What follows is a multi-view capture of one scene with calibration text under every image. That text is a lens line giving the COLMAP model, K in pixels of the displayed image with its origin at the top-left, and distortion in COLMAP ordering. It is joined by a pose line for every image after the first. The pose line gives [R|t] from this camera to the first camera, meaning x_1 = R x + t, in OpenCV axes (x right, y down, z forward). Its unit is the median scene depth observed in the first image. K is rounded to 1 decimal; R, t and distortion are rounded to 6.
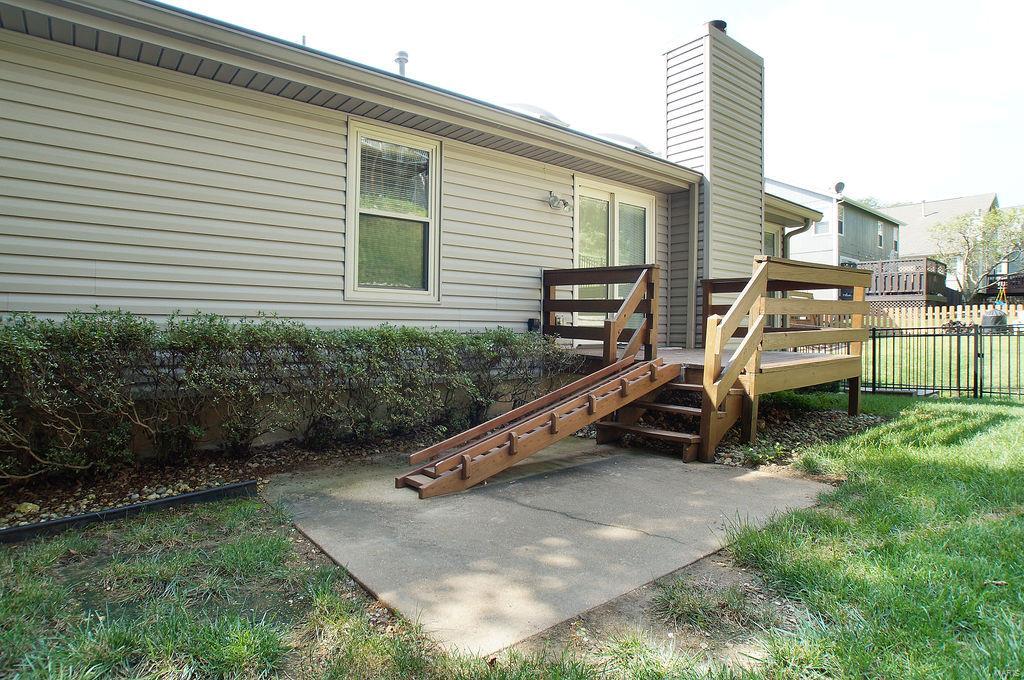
lens RADIAL K [[534.7, 0, 512.7], [0, 534.7, 313.3], [0, 0, 1]] dist [0.000183, 0.000509]
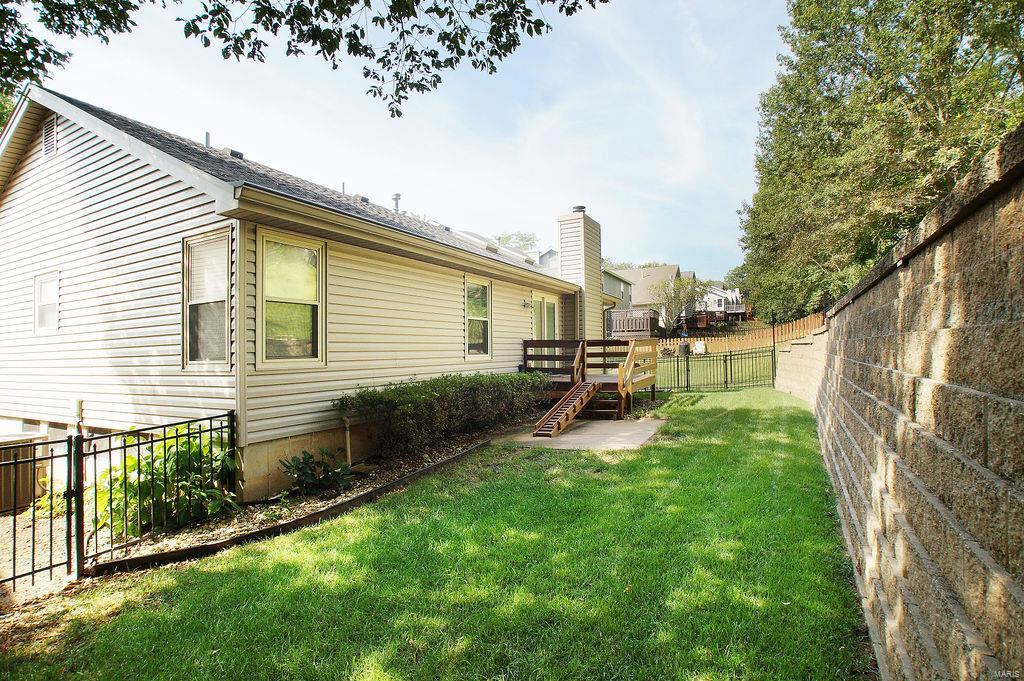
lens RADIAL K [[497.6, 0, 508.9], [0, 497.6, 340.5], [0, 0, 1]] dist [-0.013799, 0.000085]
pose [[0.914609, -0.023840, 0.403636, -0.771657], [0.022564, 0.999714, 0.007917, -0.098726], [-0.403709, 0.001866, 0.914885, -0.700767]]
